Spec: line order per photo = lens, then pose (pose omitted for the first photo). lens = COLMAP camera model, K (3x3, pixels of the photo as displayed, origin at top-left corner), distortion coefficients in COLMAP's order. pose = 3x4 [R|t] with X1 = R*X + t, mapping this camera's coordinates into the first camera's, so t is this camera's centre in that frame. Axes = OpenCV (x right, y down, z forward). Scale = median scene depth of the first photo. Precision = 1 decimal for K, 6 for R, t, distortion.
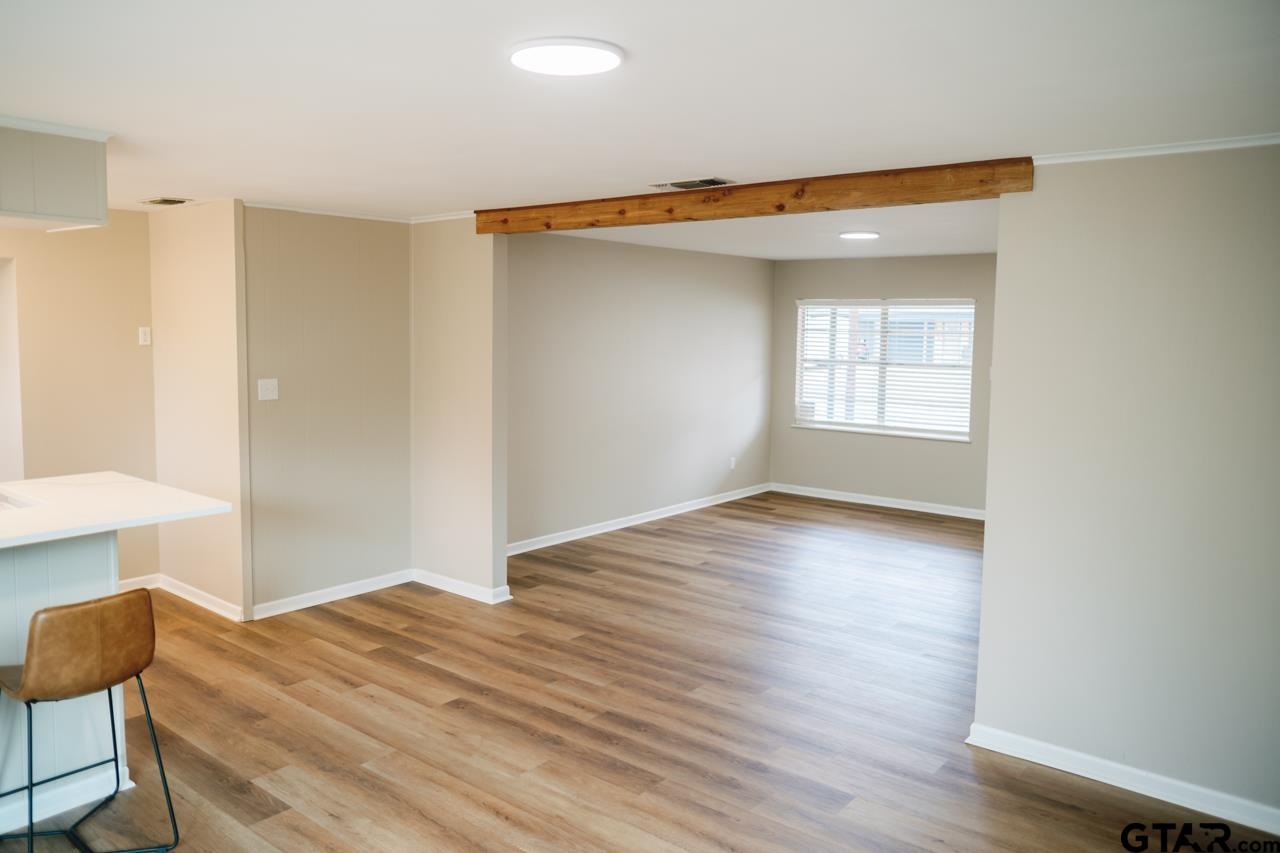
lens RADIAL K [[938.6, 0, 616.3], [0, 938.6, 400.8], [0, 0, 1]] dist [-0.045674, 0.052447]
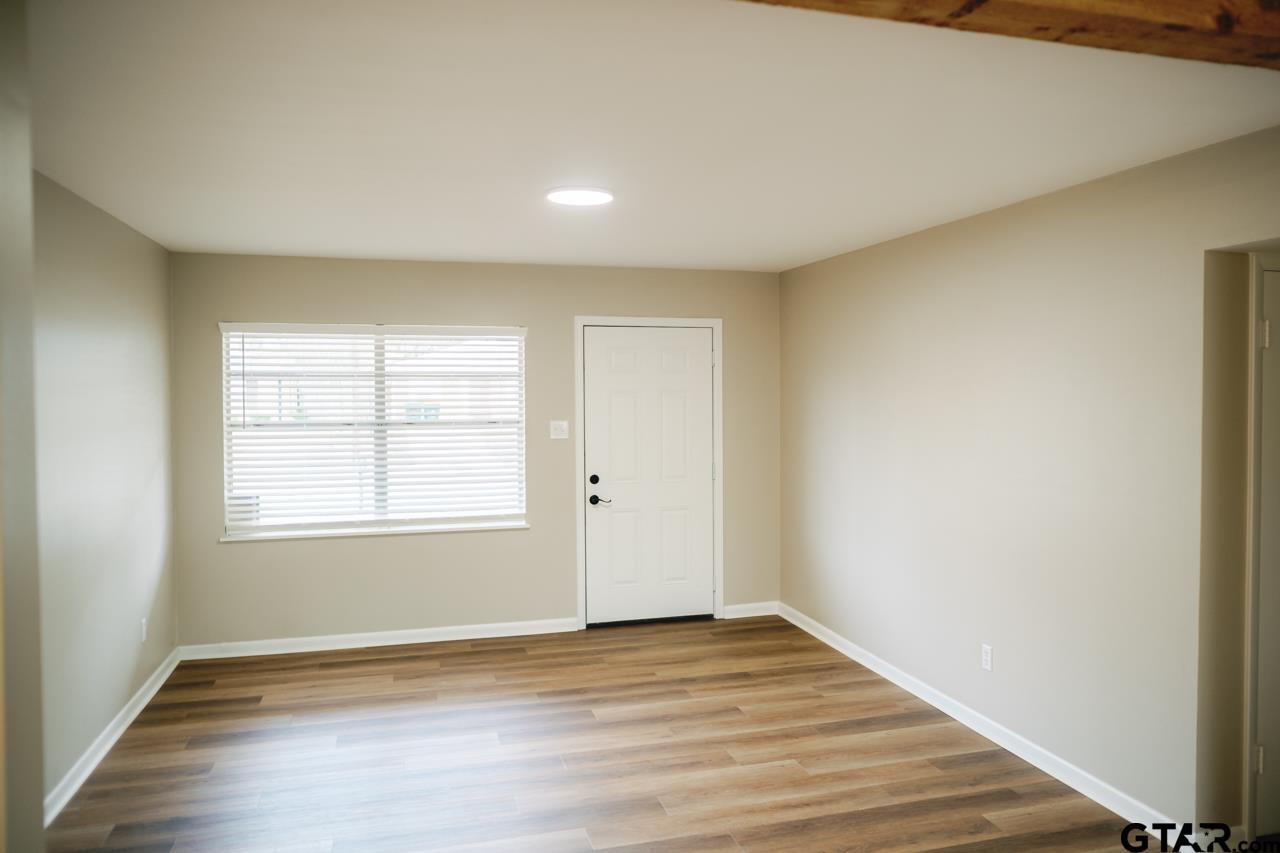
lens RADIAL K [[938.6, 0, 638.7], [0, 938.6, 419.4], [0, 0, 1]] dist [-0.045674, 0.052447]
pose [[0.546141, -0.048160, 0.836308, -0.155994], [0.072955, 0.997287, 0.009788, -0.036195], [-0.834510, 0.055667, 0.548173, 0.493416]]
